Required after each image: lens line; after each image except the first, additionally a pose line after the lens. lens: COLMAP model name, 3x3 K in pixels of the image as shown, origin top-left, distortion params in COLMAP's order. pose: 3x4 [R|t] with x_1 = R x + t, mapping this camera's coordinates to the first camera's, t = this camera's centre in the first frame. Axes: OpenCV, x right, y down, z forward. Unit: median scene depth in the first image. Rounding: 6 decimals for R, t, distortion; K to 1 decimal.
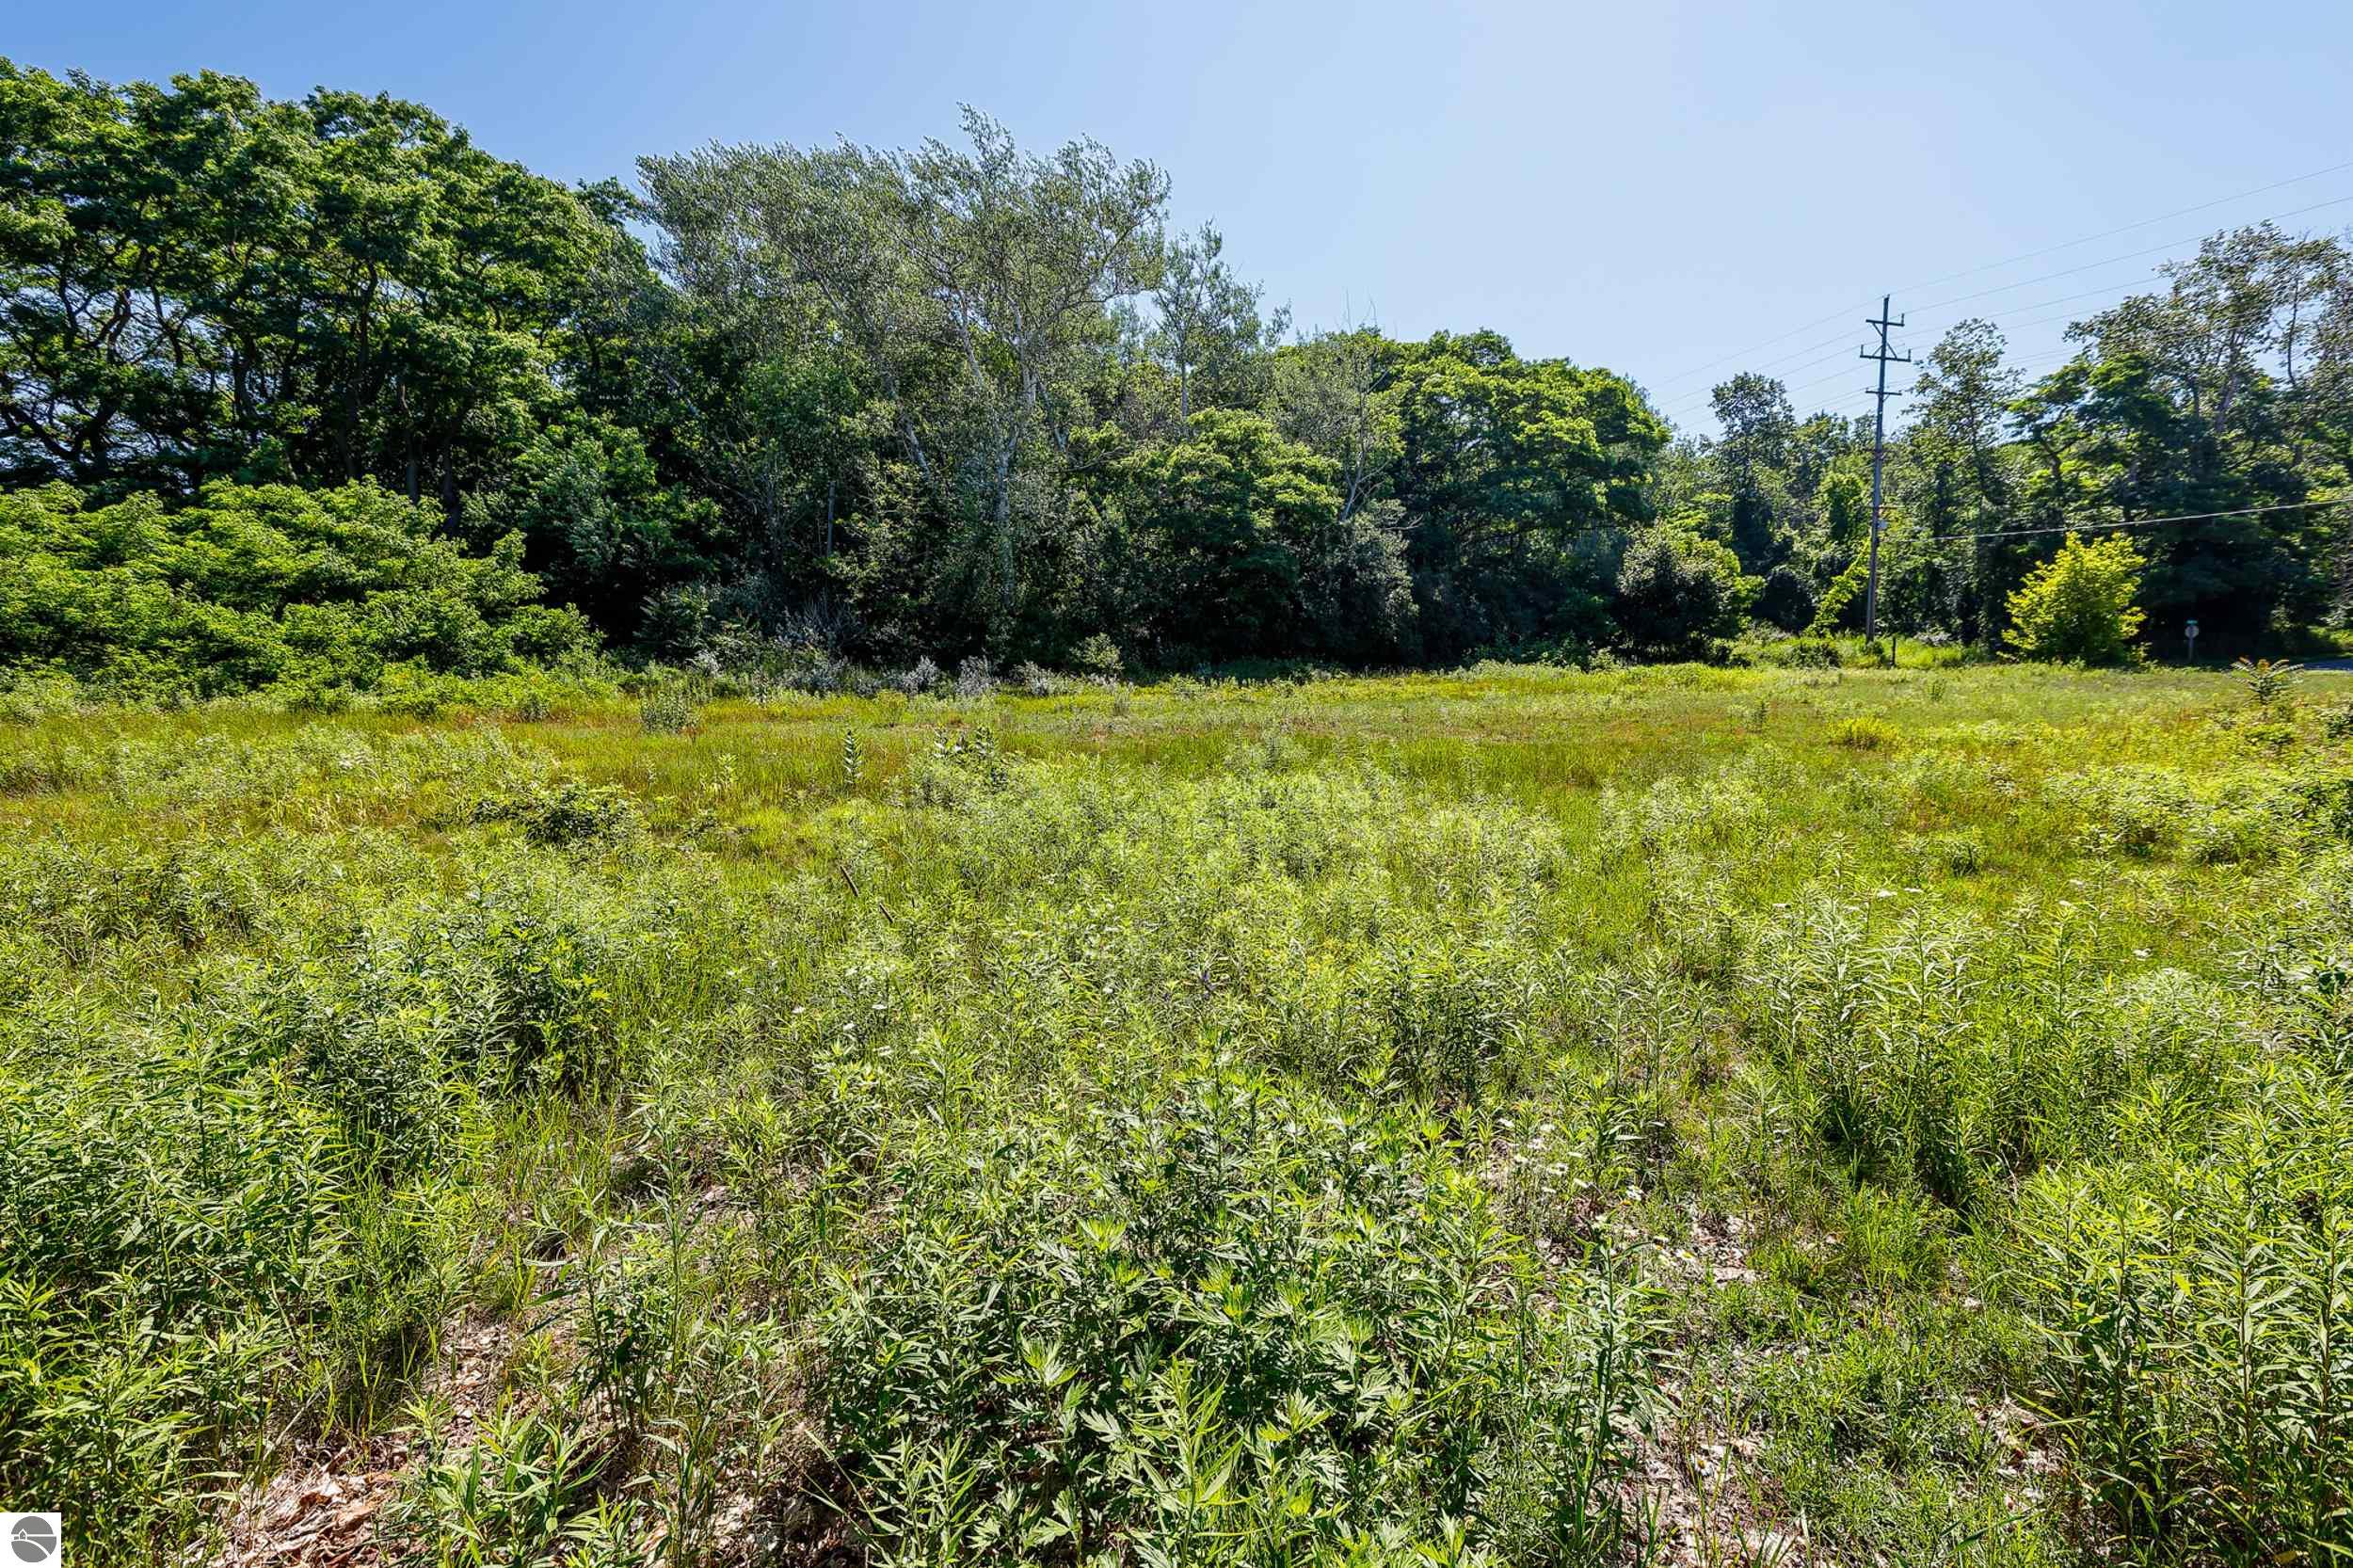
lens RADIAL K [[1038.8, 0, 1176.5], [0, 1038.8, 784.0], [0, 0, 1]] dist [-0.002318, 0.000097]
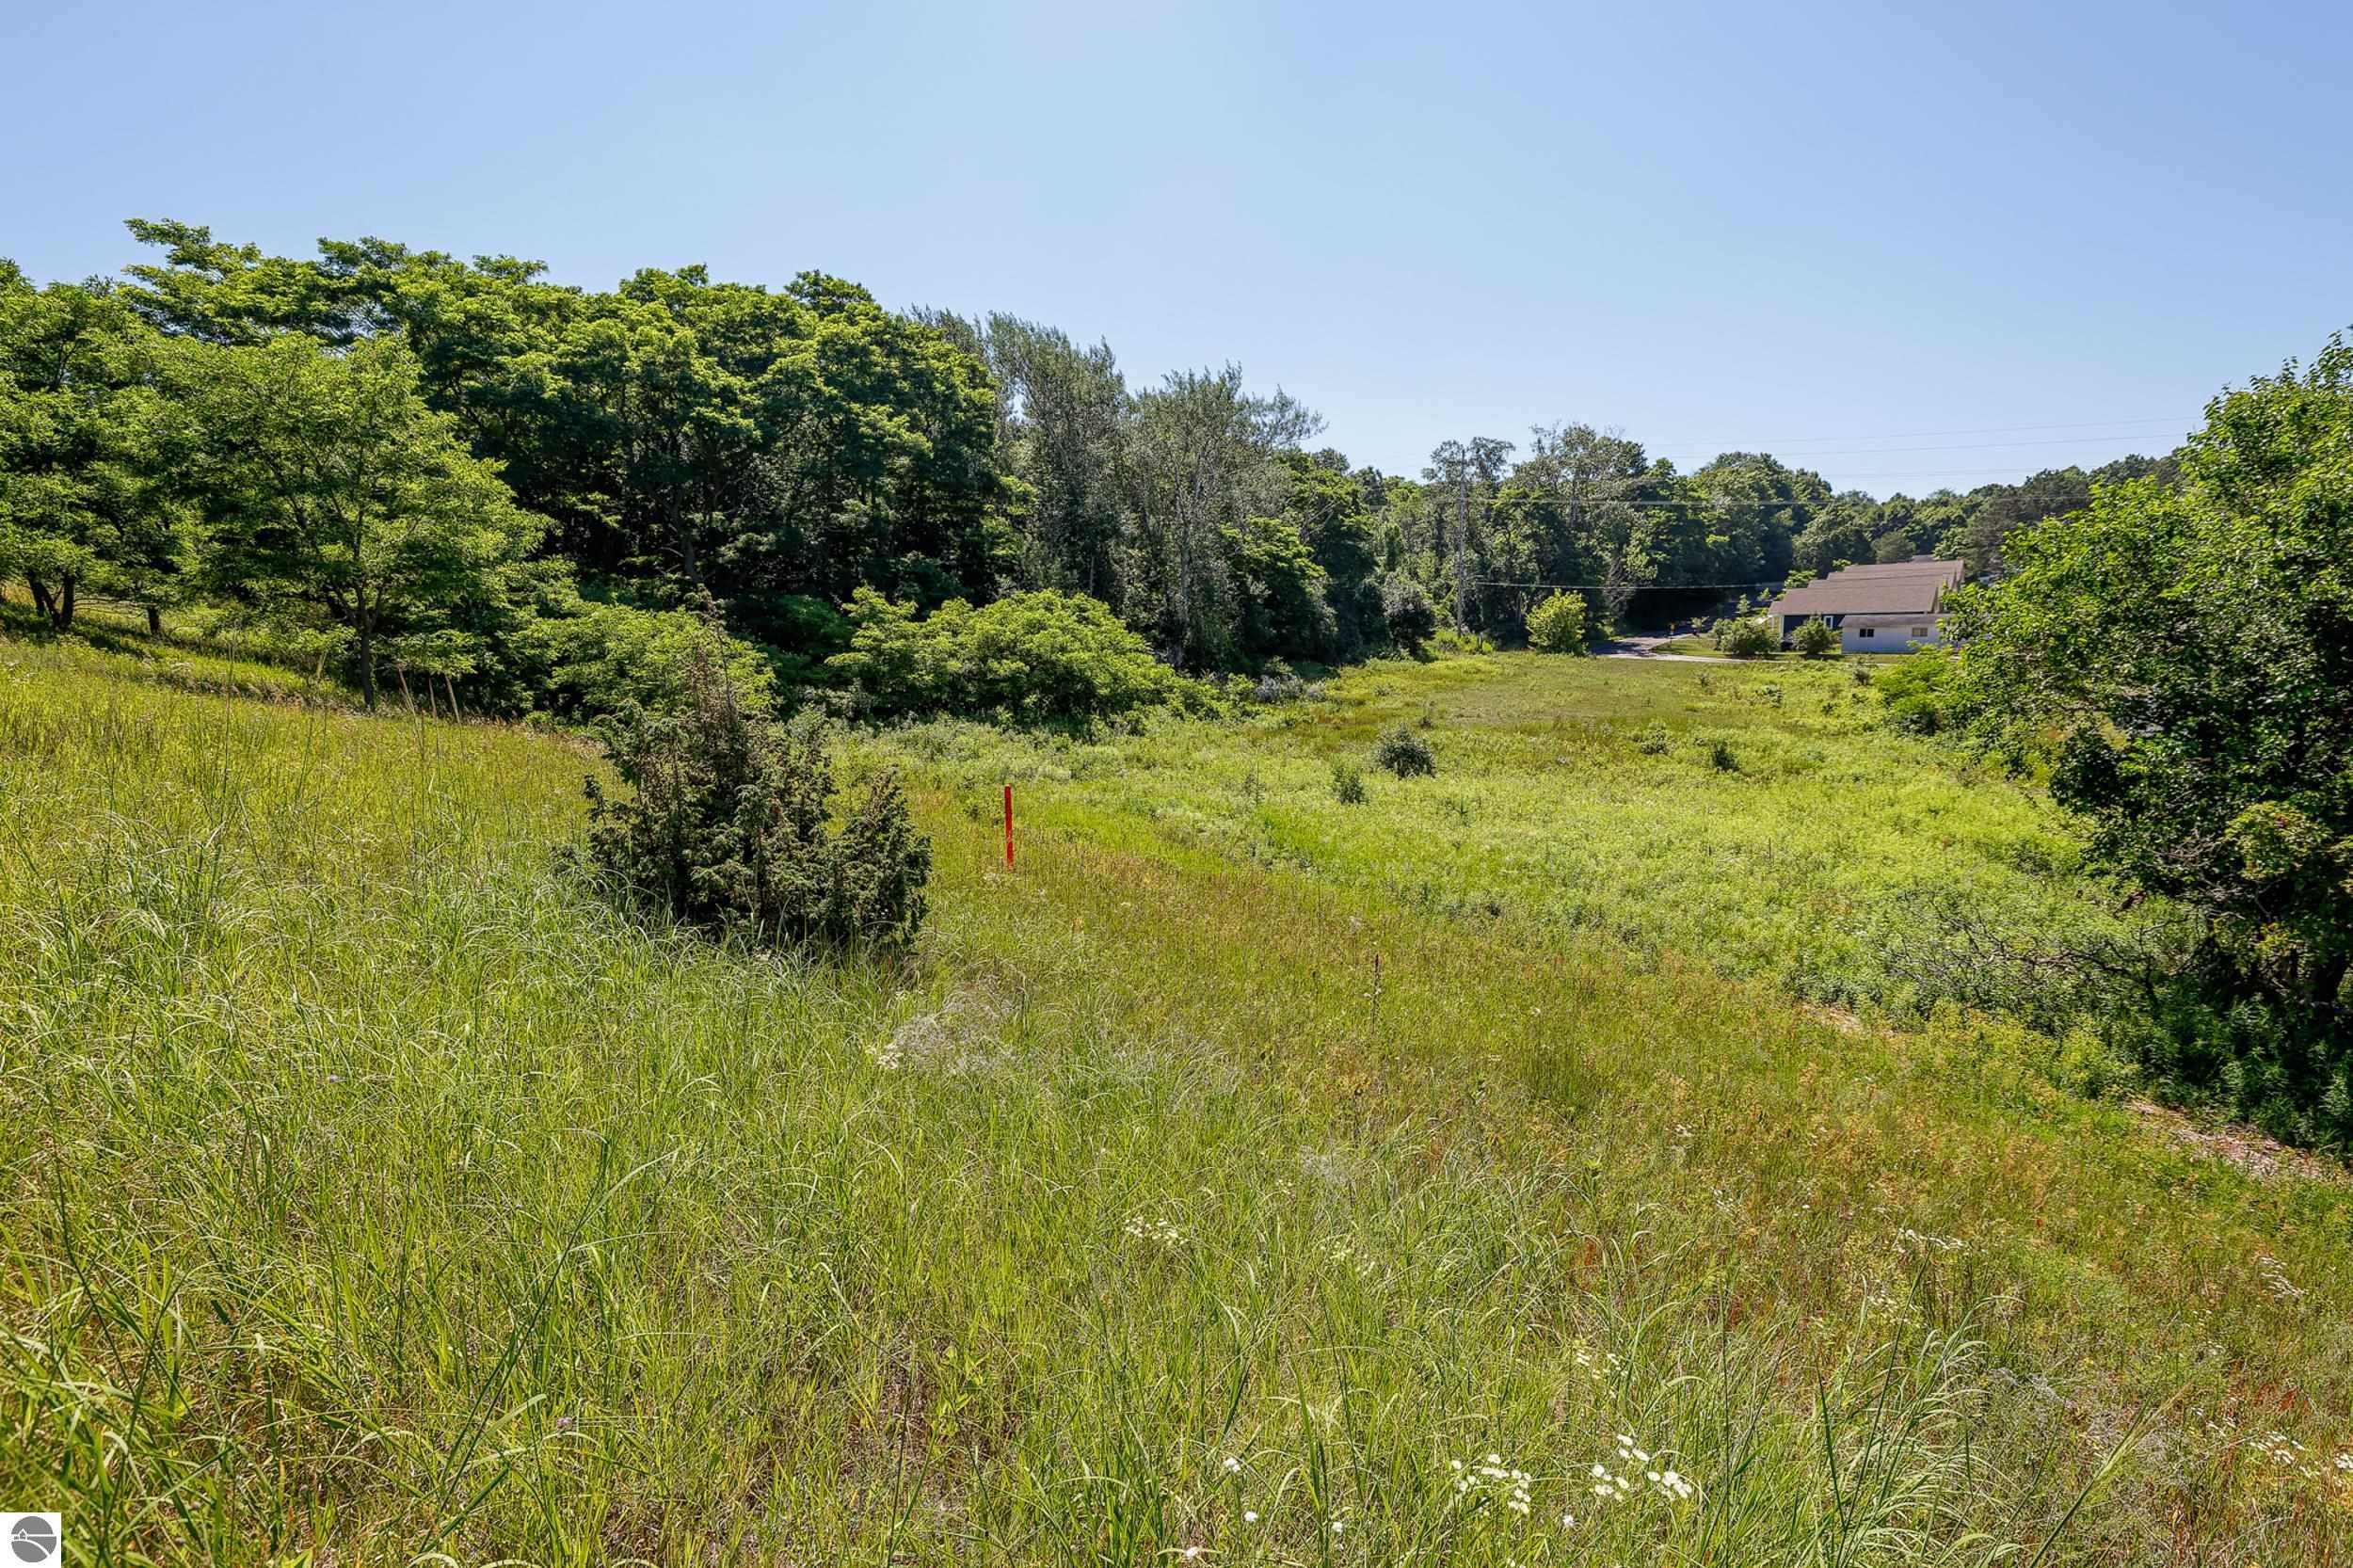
lens RADIAL K [[1038.8, 0, 1176.5], [0, 1038.8, 784.0], [0, 0, 1]] dist [-0.002318, 0.000097]
pose [[0.863281, -0.097041, 0.495307, -0.714341], [0.116332, 0.993177, -0.008173, 0.053890], [-0.491134, 0.064675, 0.868680, -0.265375]]
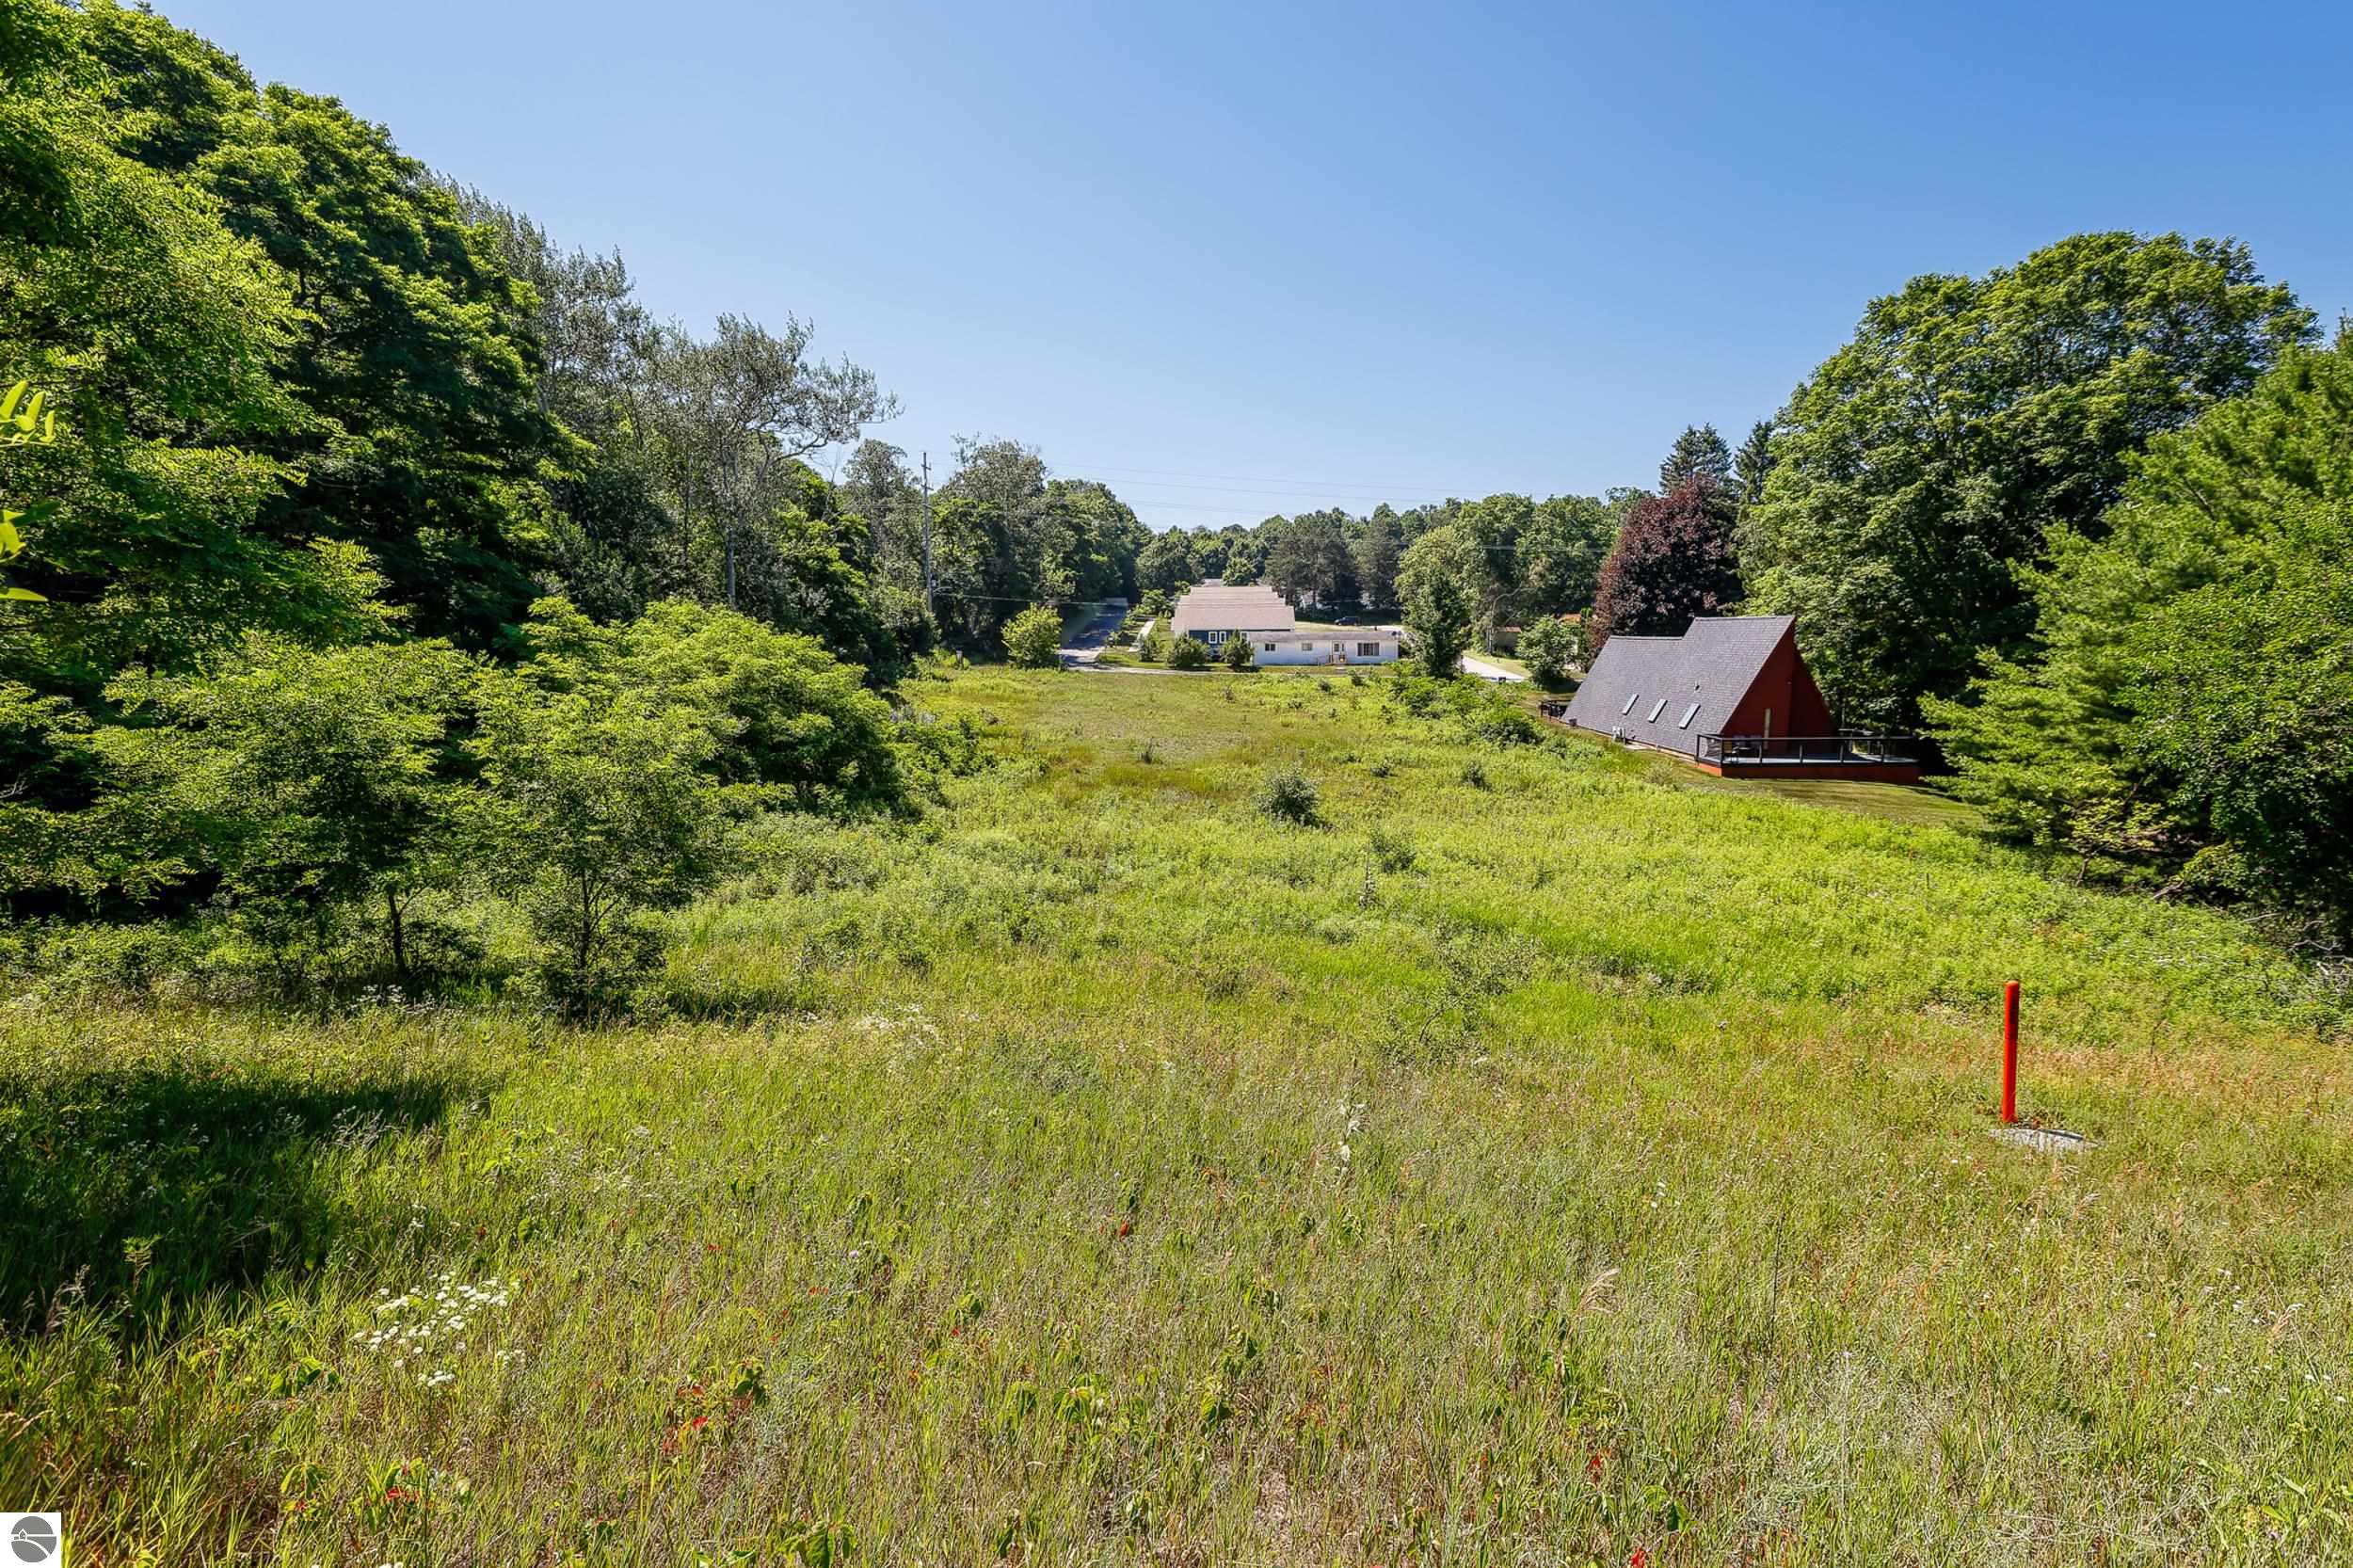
lens RADIAL K [[1038.8, 0, 1176.5], [0, 1038.8, 784.0], [0, 0, 1]] dist [-0.002318, 0.000097]
pose [[0.397534, -0.150583, 0.905147, -0.799318], [0.183740, 0.979527, 0.082260, -0.022614], [-0.899003, 0.133611, 0.417064, 0.049772]]
